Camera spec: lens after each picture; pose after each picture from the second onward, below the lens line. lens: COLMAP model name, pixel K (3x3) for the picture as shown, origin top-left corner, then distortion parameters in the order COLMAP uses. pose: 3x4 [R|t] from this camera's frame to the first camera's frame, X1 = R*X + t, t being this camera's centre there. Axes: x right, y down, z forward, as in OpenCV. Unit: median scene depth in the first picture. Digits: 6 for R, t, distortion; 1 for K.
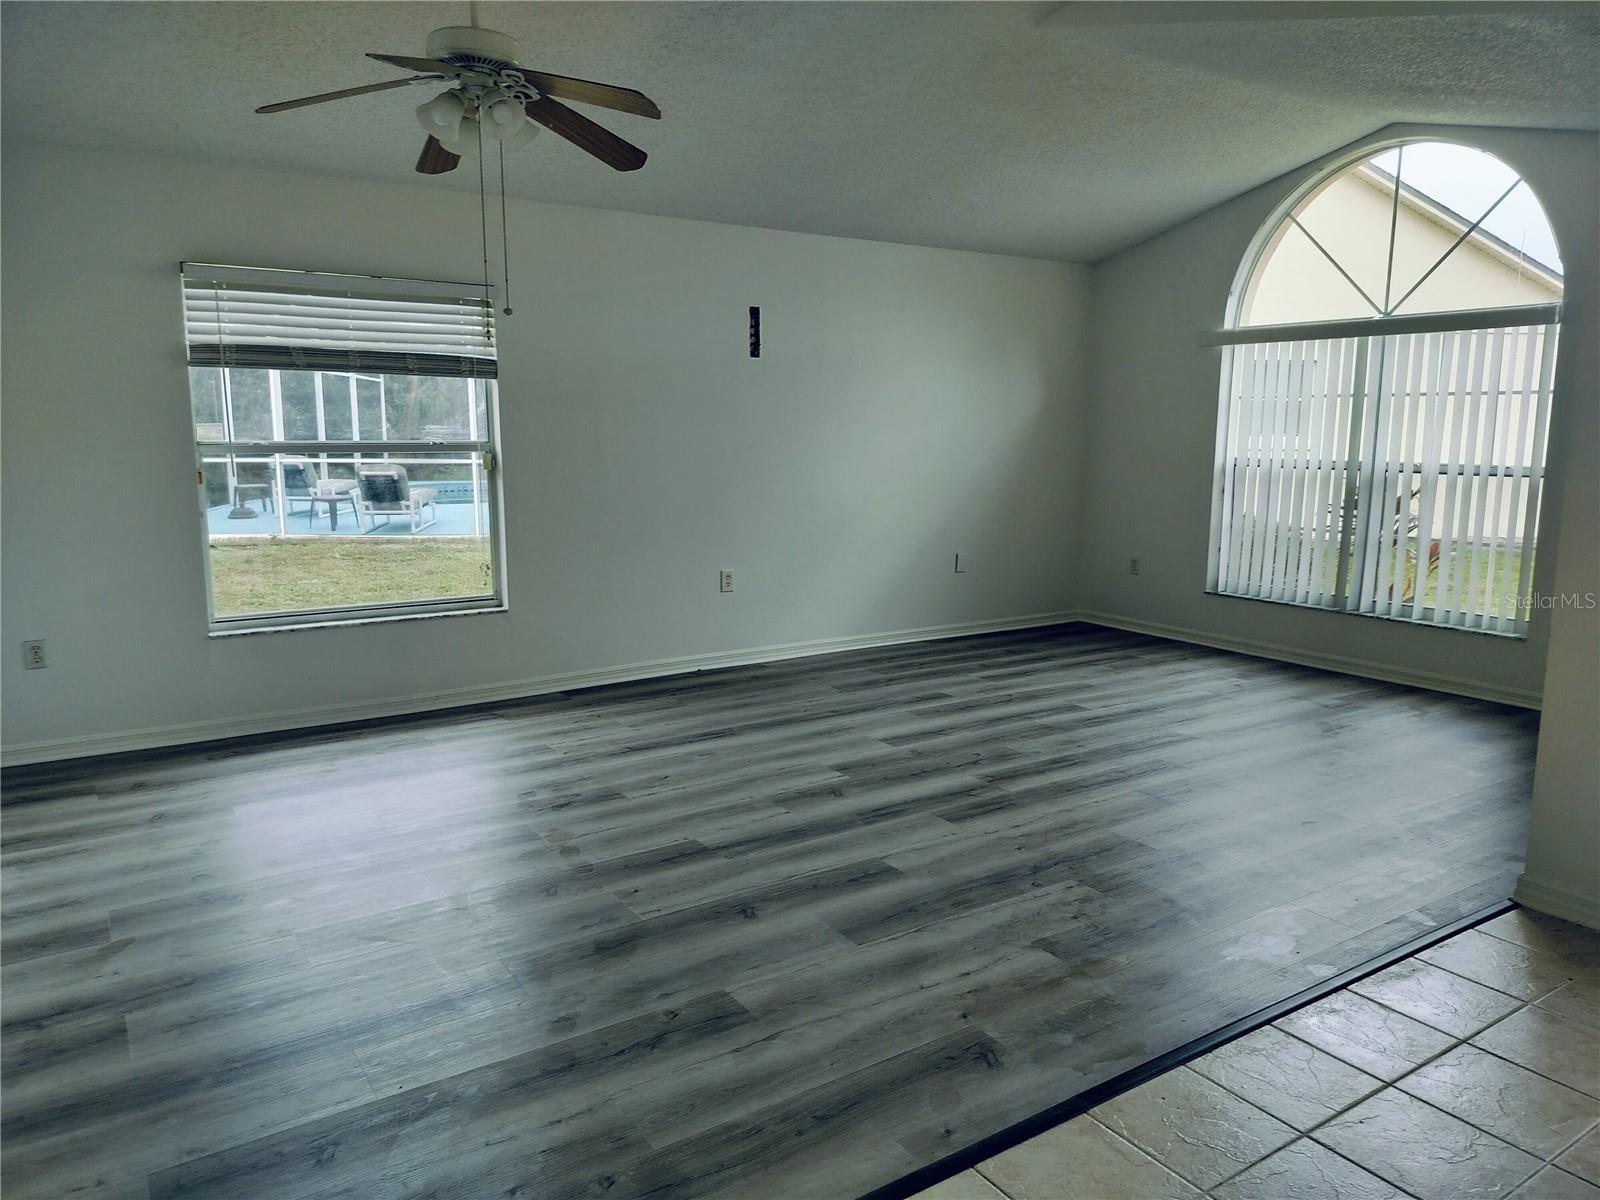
lens RADIAL K [[1122.6, 0, 810.4], [0, 1122.6, 595.3], [0, 0, 1]] dist [0.045430, -0.050846]
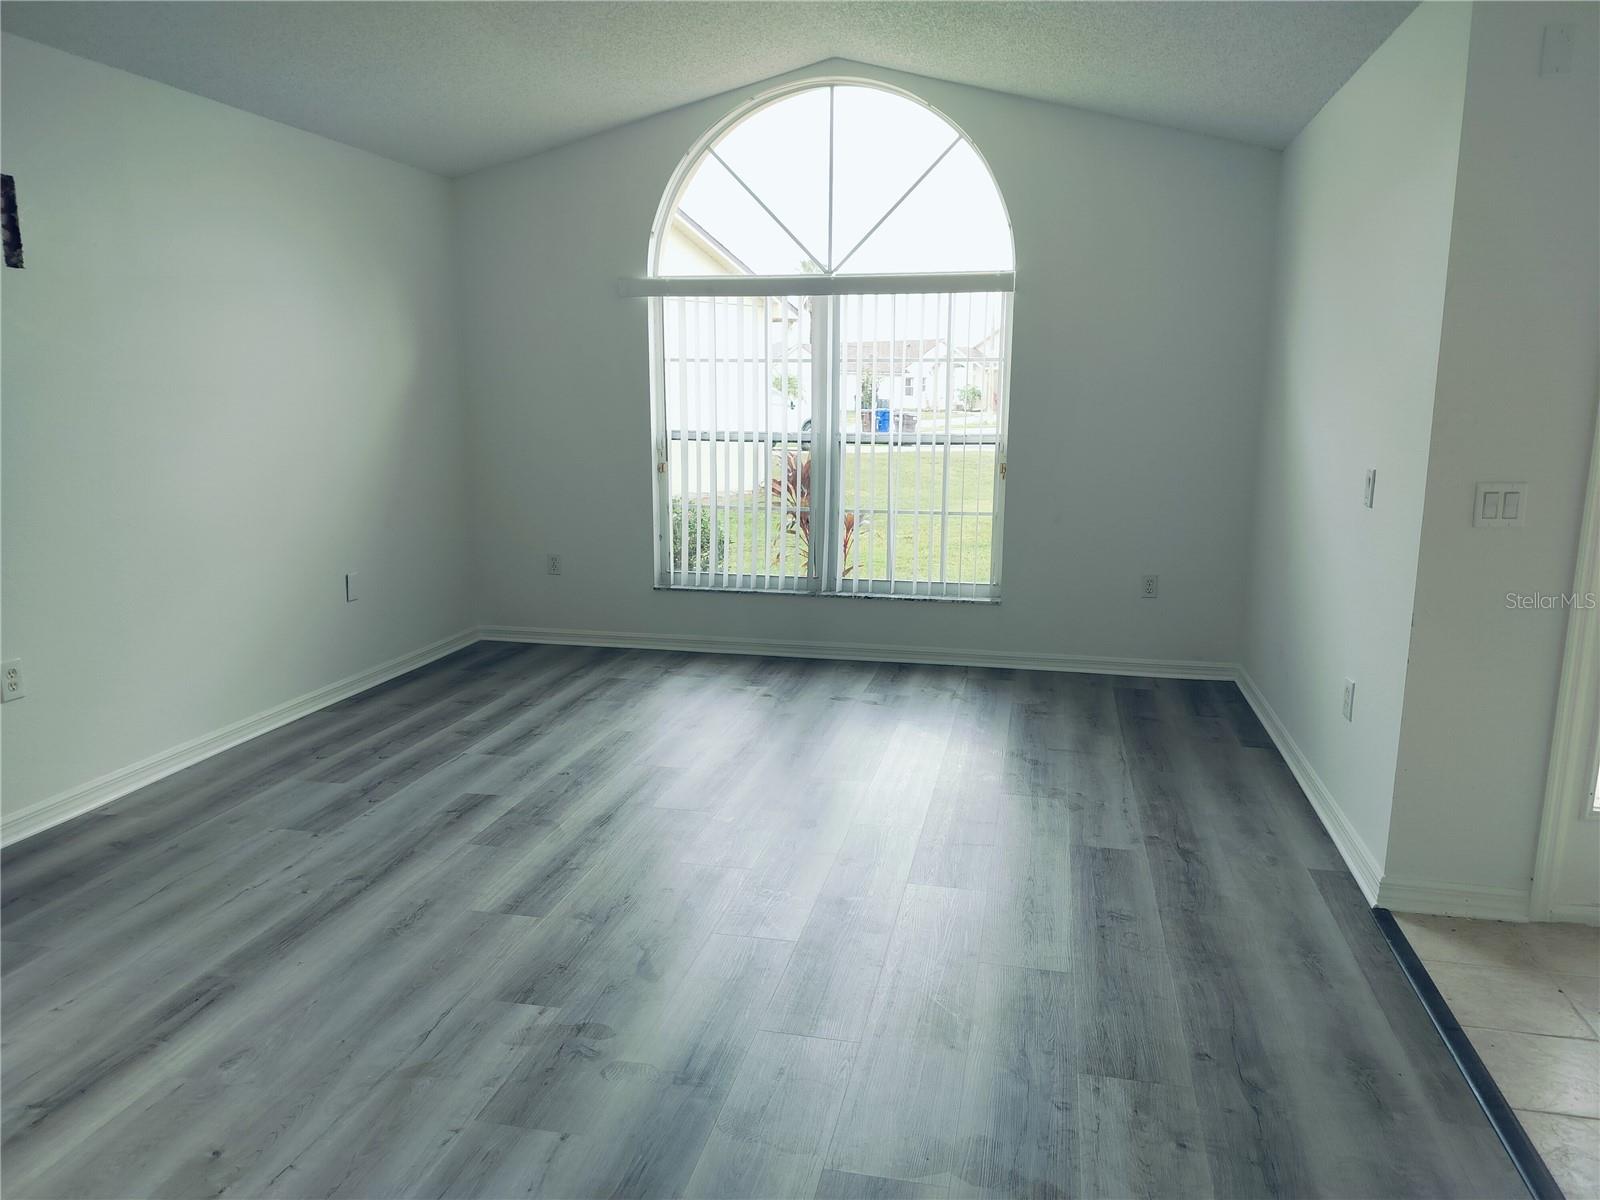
lens RADIAL K [[1122.6, 0, 802.0], [0, 1122.6, 605.6], [0, 0, 1]] dist [0.045430, -0.050846]
pose [[0.714317, -0.135570, 0.686565, -0.183195], [0.105317, 0.990709, 0.086051, -0.060048], [-0.691852, 0.010839, 0.721958, 0.359325]]
